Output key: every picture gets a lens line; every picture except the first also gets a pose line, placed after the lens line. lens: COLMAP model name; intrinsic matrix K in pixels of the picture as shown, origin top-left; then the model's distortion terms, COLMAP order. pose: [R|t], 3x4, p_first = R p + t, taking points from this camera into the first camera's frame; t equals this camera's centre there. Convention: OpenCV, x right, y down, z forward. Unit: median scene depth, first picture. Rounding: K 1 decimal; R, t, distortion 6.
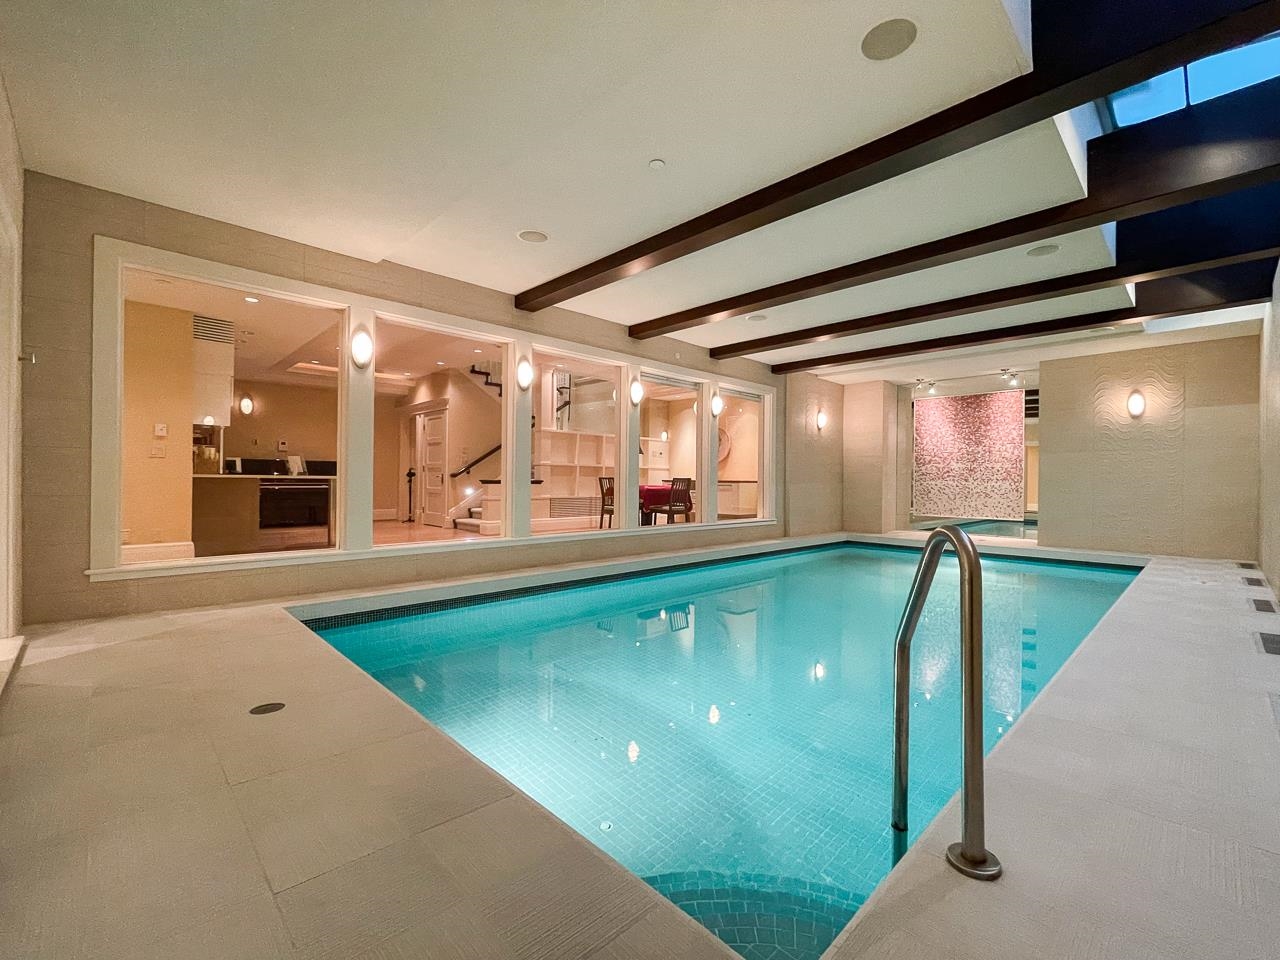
lens RADIAL K [[574.4, 0, 646.4], [0, 574.4, 484.4], [0, 0, 1]] dist [-0.020173, -0.000963]
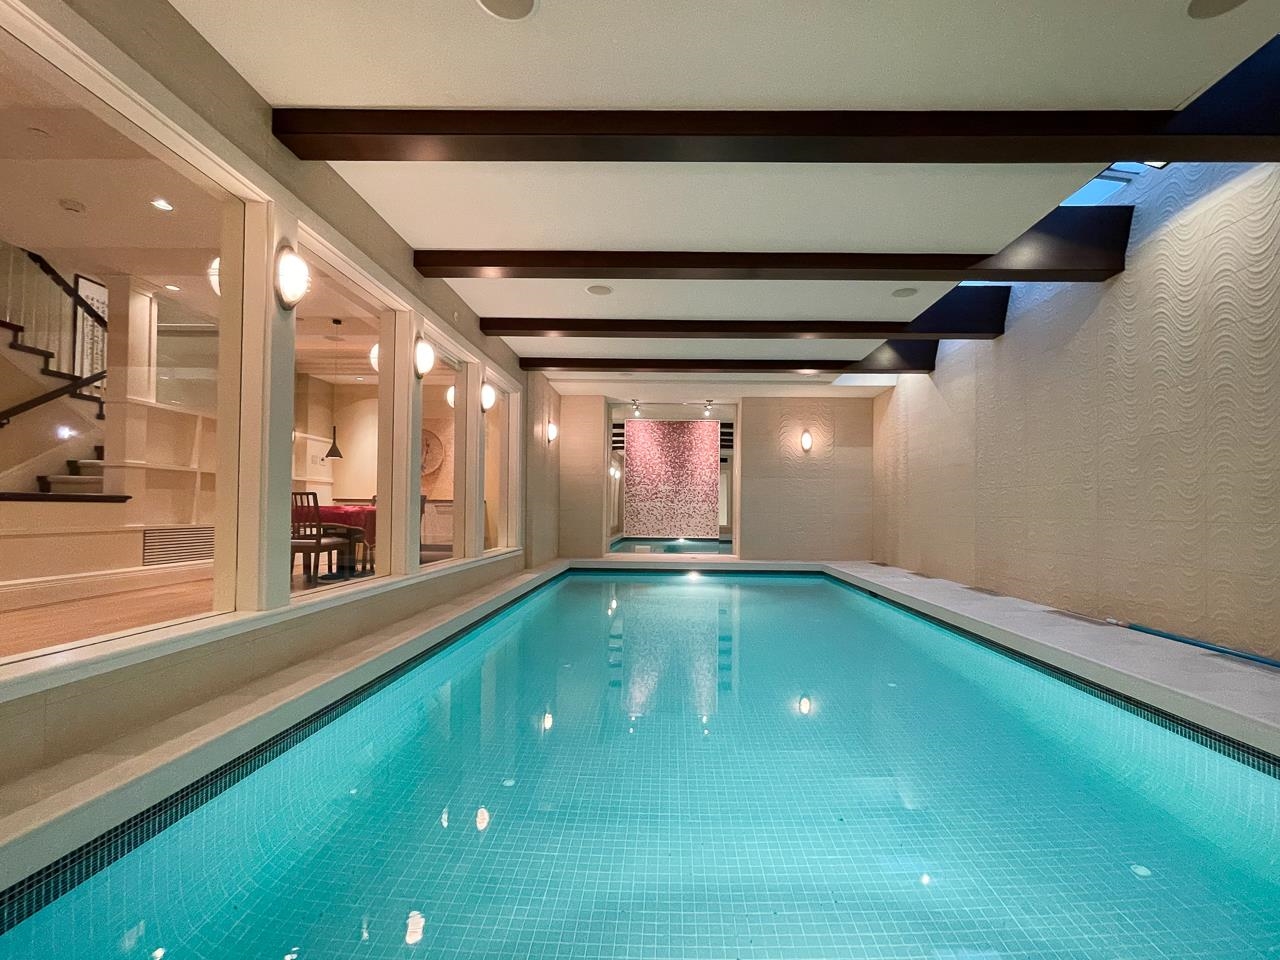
lens RADIAL K [[574.4, 0, 658.4], [0, 574.4, 497.7], [0, 0, 1]] dist [-0.020173, -0.000963]
pose [[0.693231, 0.012506, 0.720607, -0.220927], [0.000571, 0.999840, -0.017902, 0.004270], [-0.720715, 0.012821, 0.693113, 0.294270]]
